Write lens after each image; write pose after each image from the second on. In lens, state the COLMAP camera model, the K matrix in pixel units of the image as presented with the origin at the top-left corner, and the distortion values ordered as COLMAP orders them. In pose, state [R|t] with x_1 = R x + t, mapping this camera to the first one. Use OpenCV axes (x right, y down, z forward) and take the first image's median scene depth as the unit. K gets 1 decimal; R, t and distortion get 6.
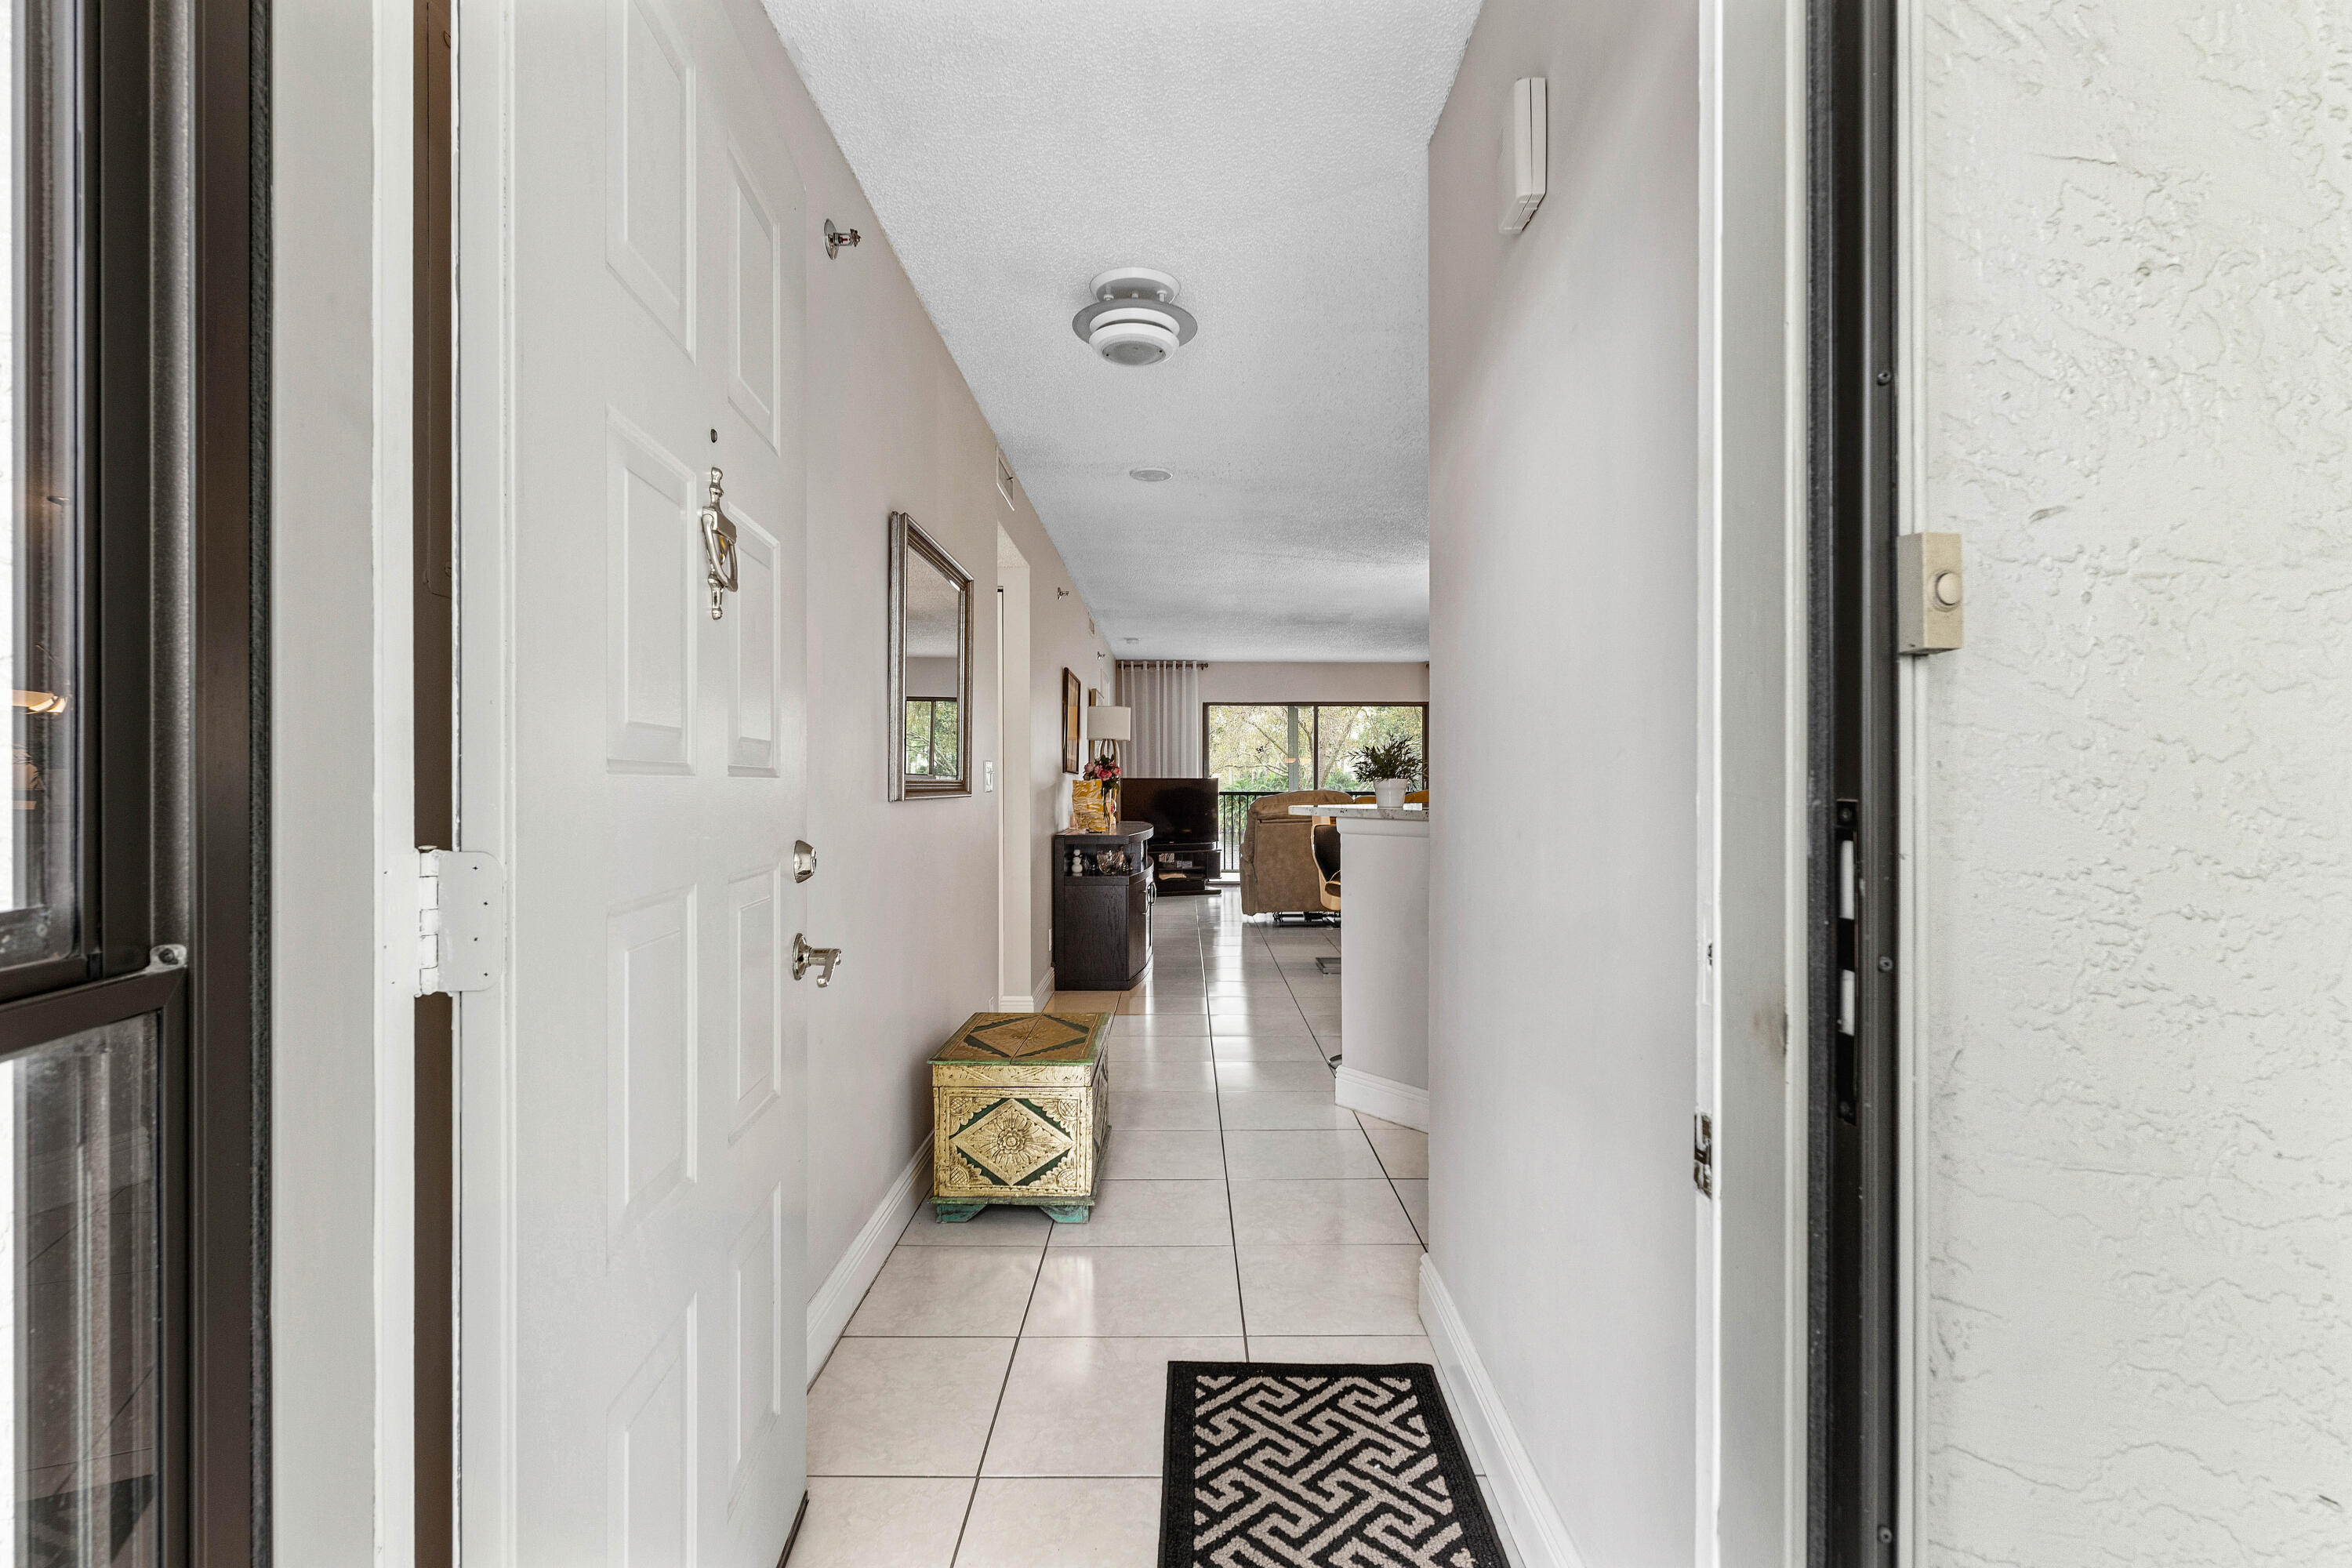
lens RADIAL K [[1151.9, 0, 1173.6], [0, 1151.9, 779.0], [0, 0, 1]] dist [0.003791, -0.000729]
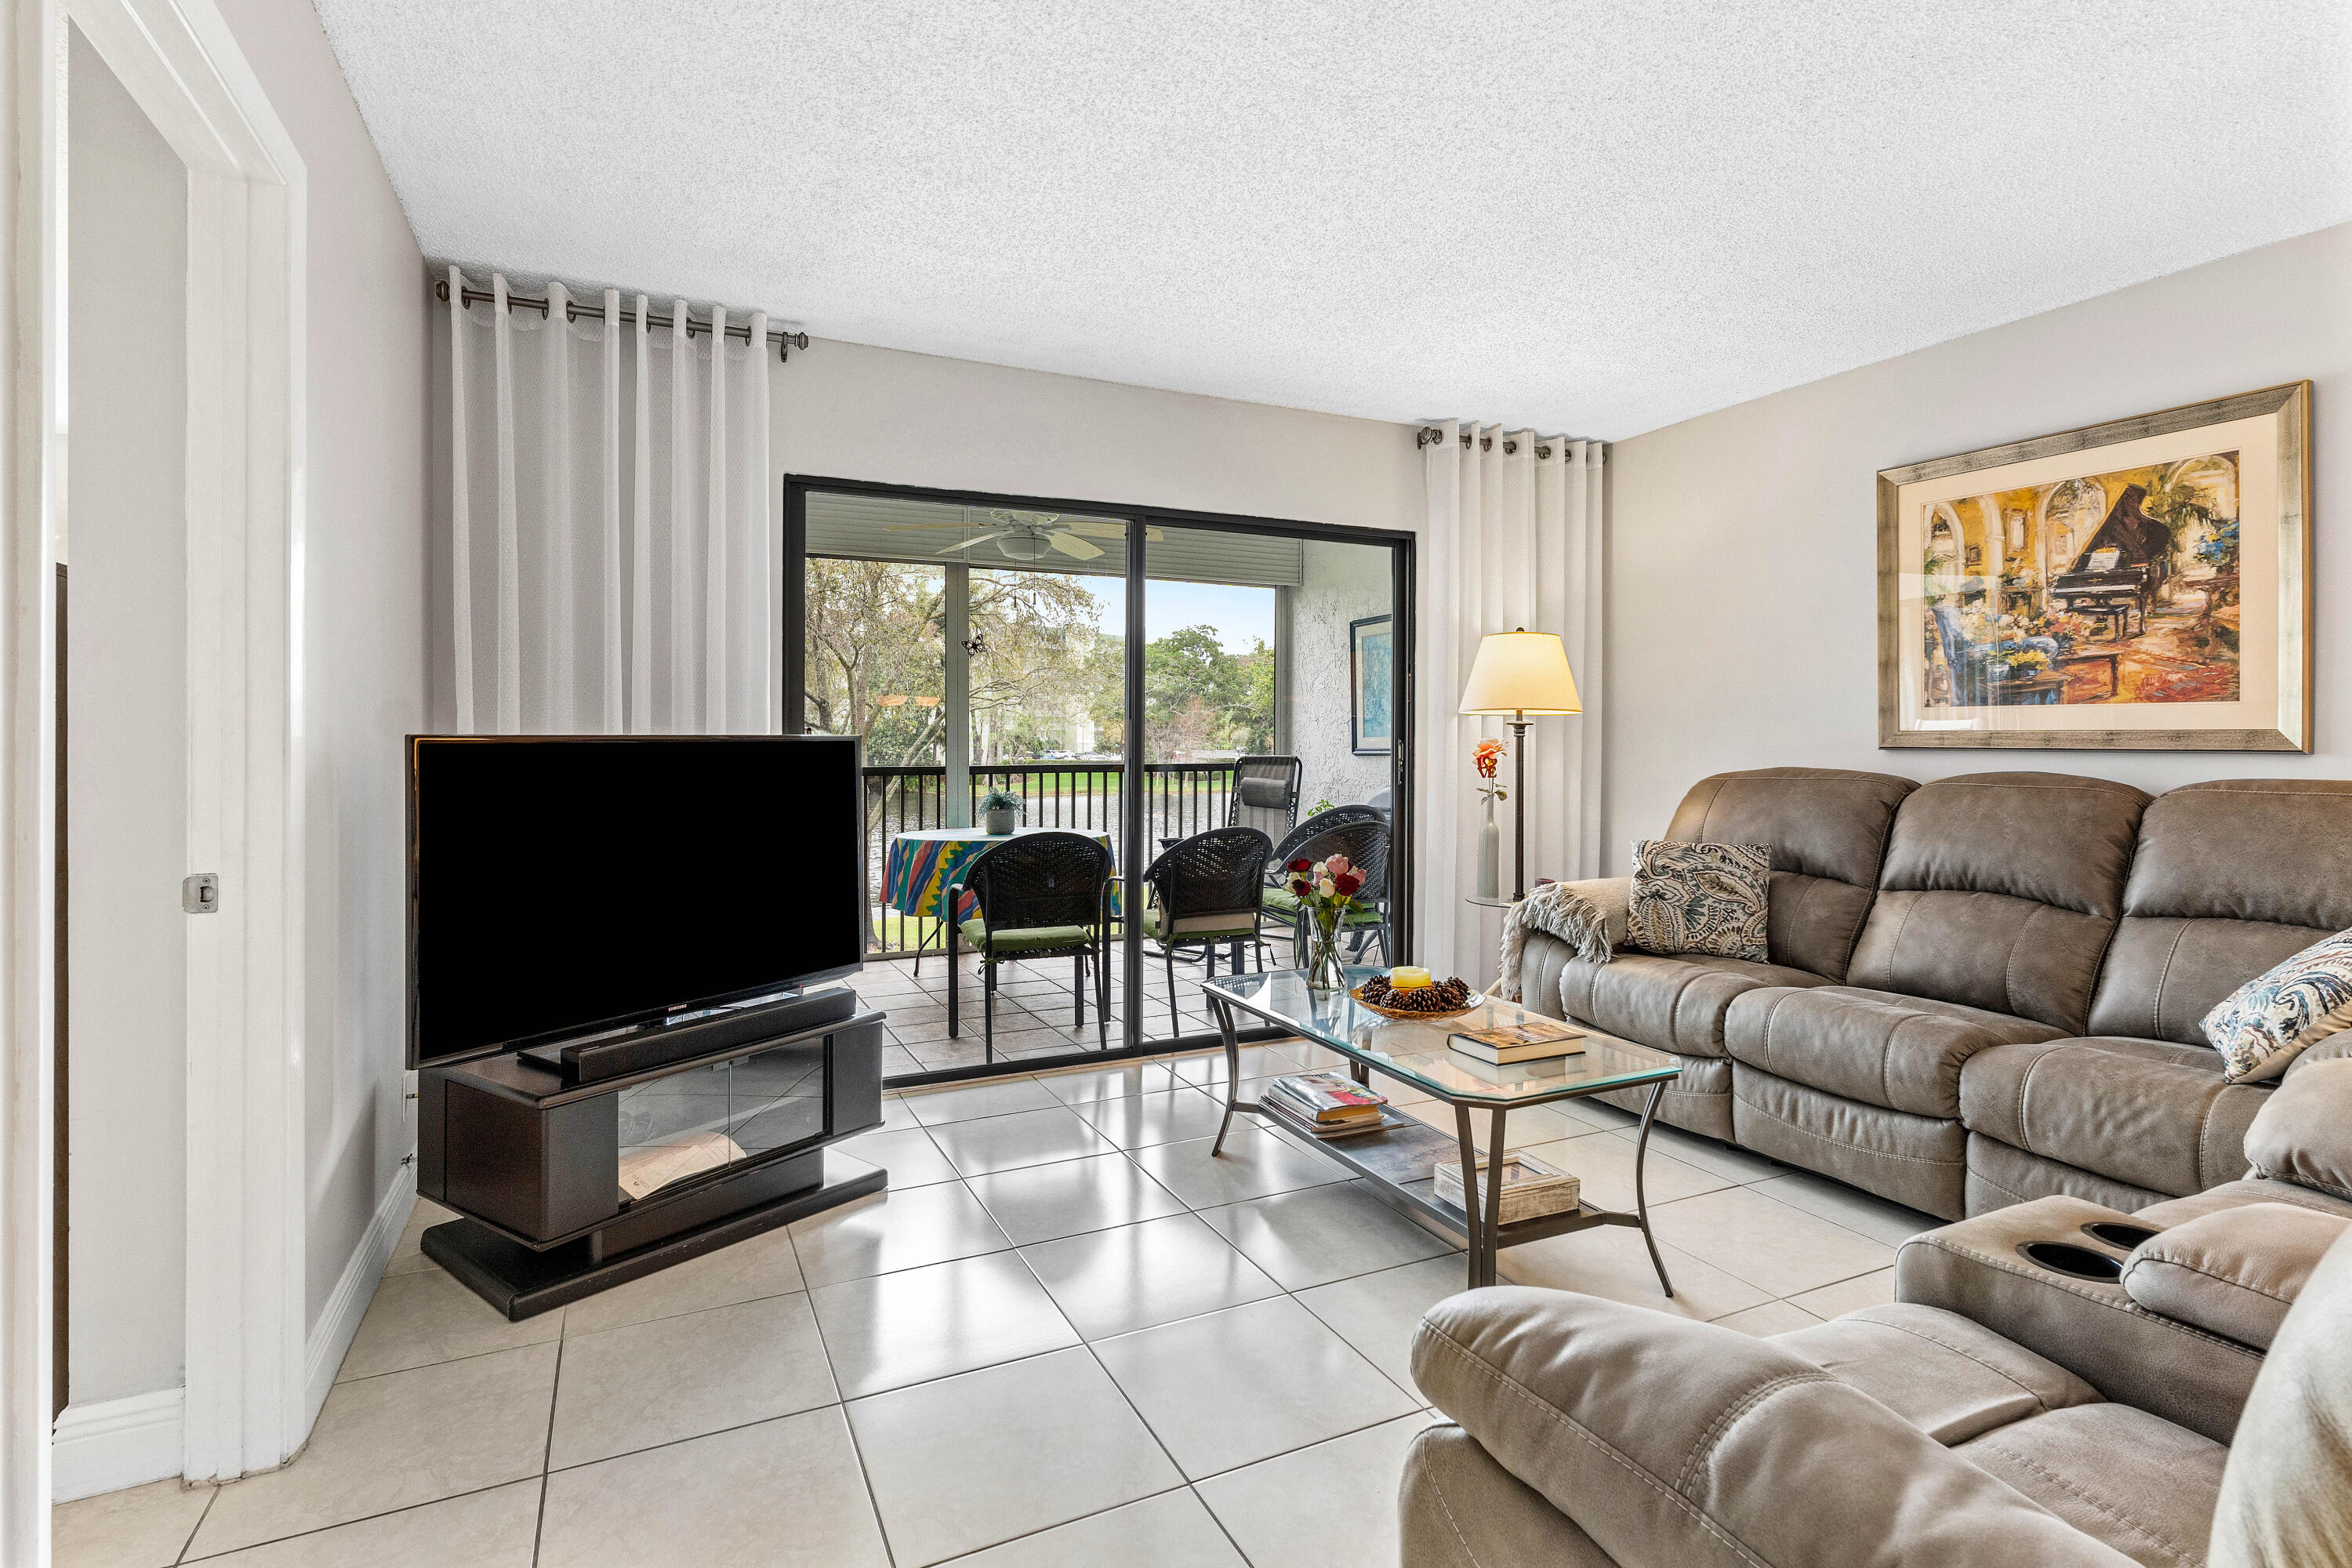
lens RADIAL K [[1151.9, 0, 1152.9], [0, 1151.9, 741.2], [0, 0, 1]] dist [0.003791, -0.000729]
pose [[0.898430, 0.004561, 0.439092, -0.018110], [-0.006025, 0.999980, 0.001941, -0.000926], [-0.439075, -0.004390, 0.898440, 0.704264]]
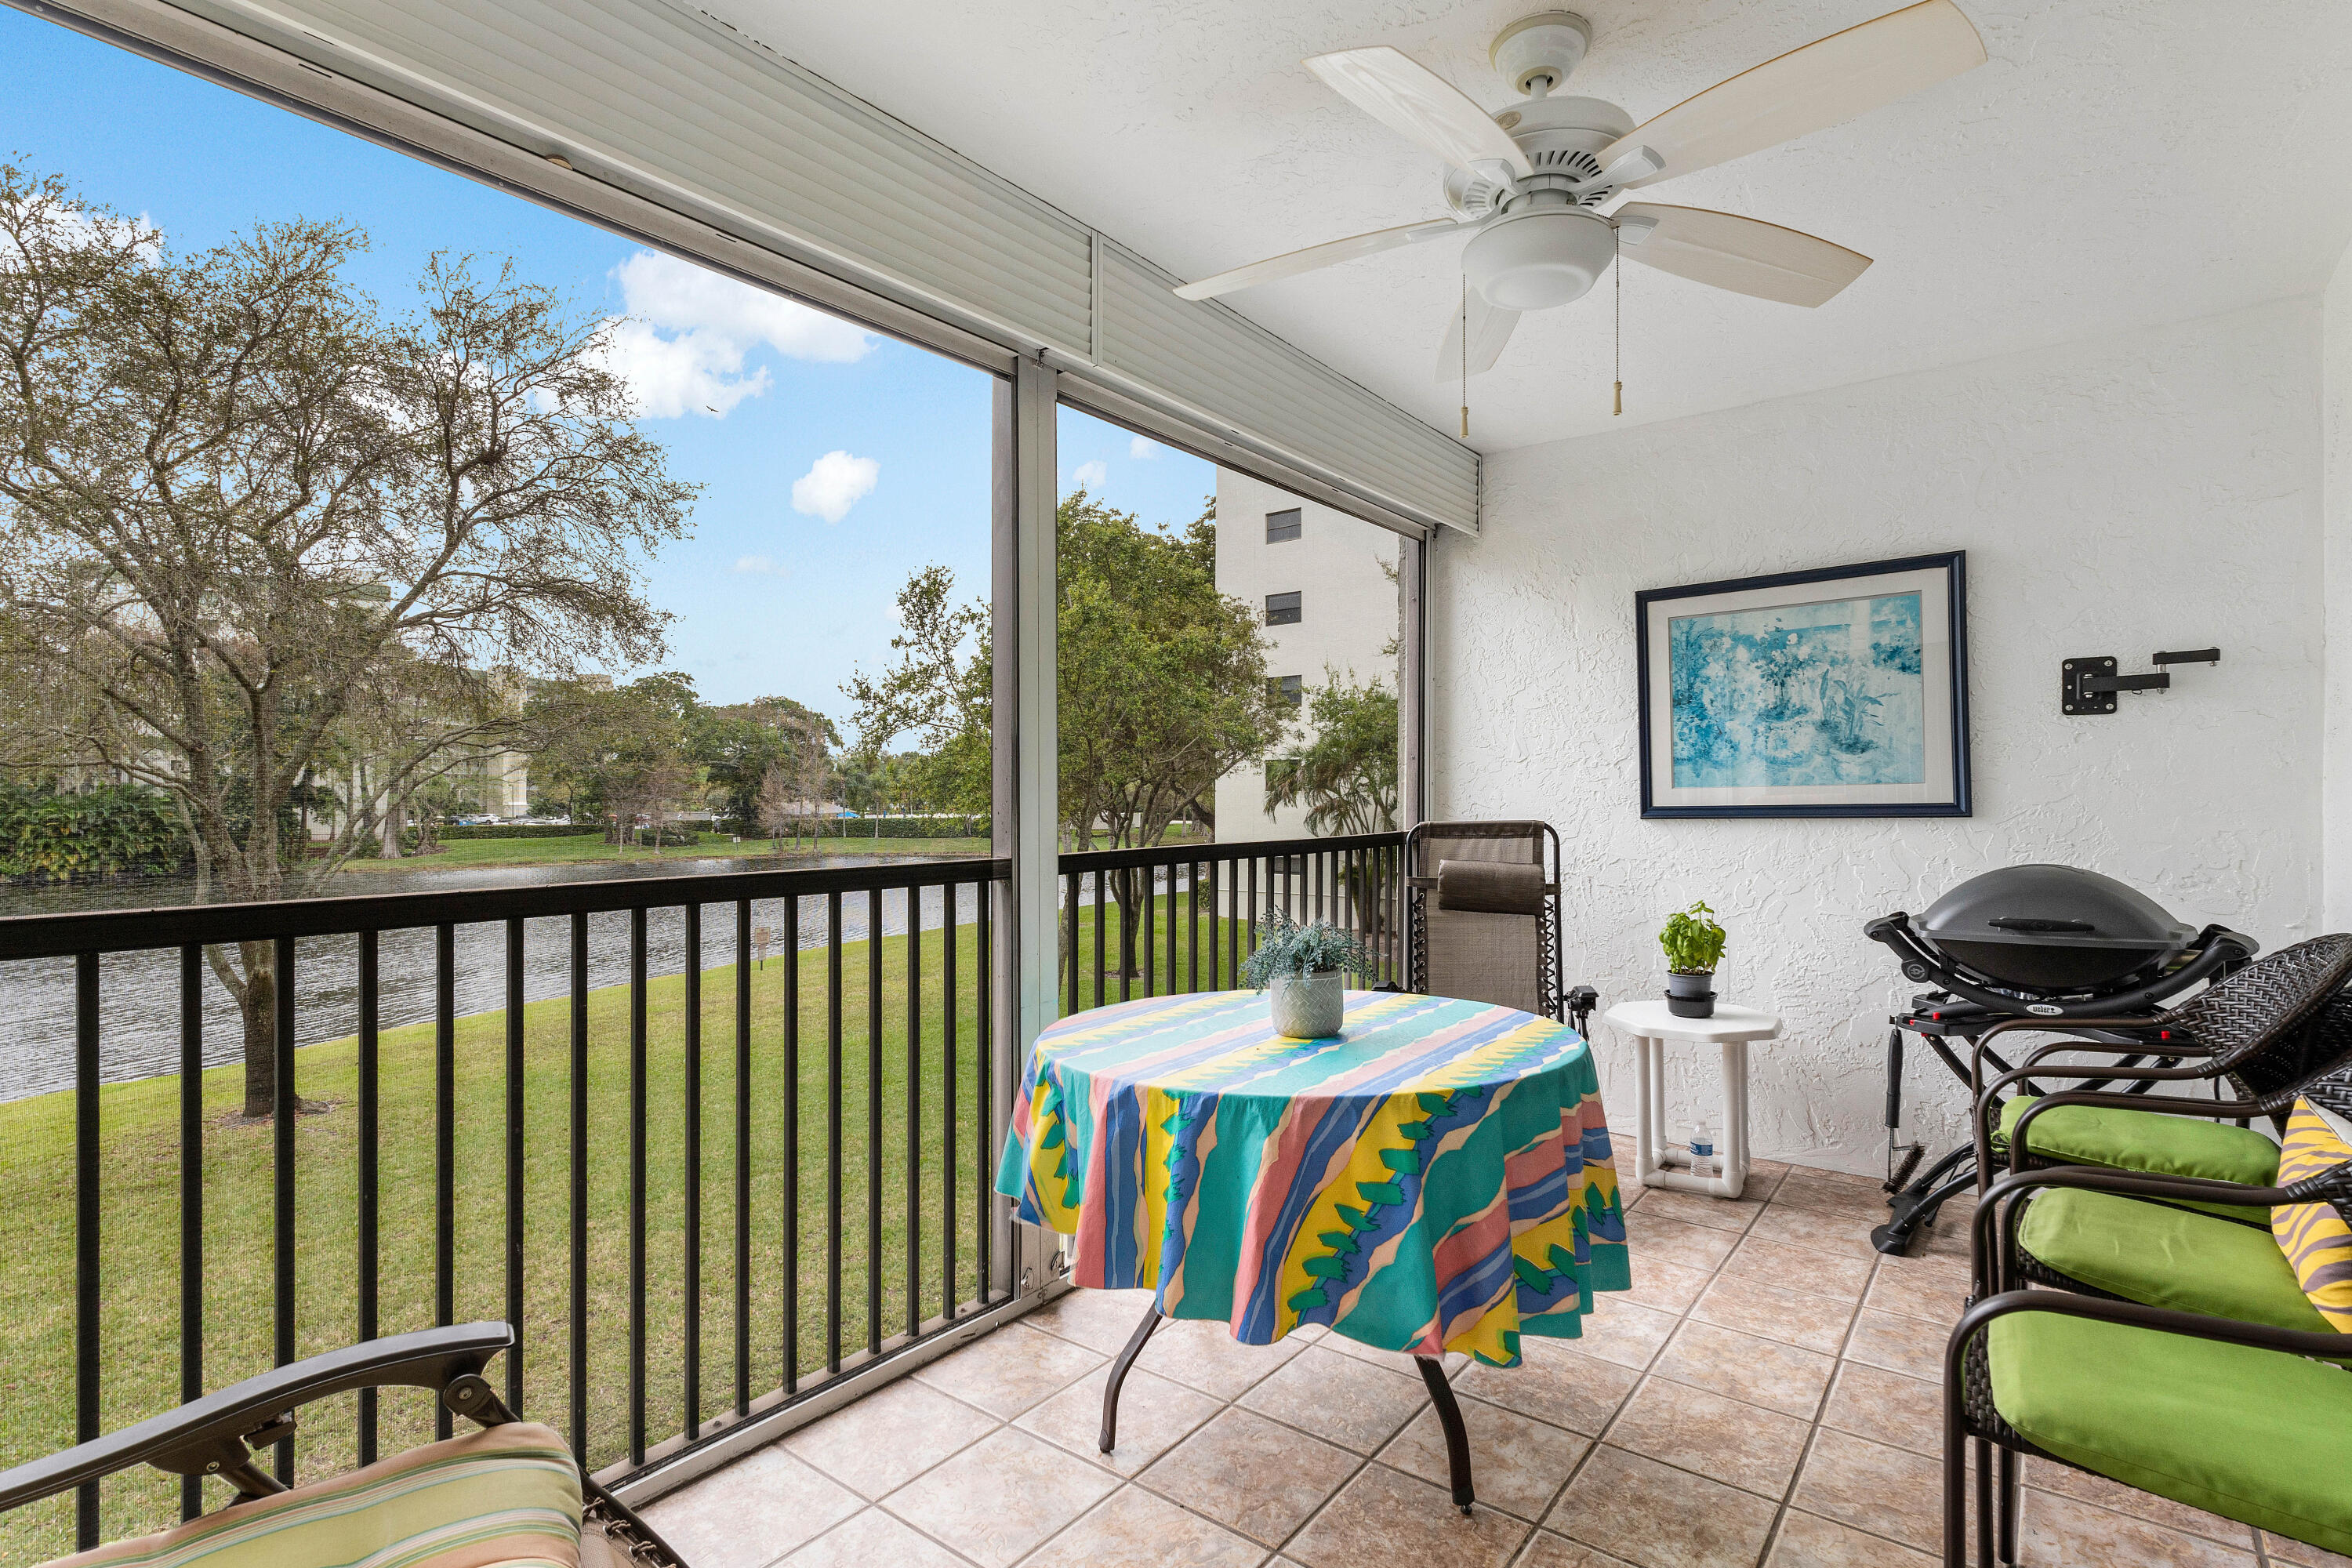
lens RADIAL K [[1151.9, 0, 1167.4], [0, 1151.9, 795.1], [0, 0, 1]] dist [0.003791, -0.000729]
pose [[0.606258, 0.004674, 0.795254, -0.029422], [-0.001364, 0.999987, -0.004837, 0.001359], [-0.795267, 0.001848, 0.606257, 1.087742]]
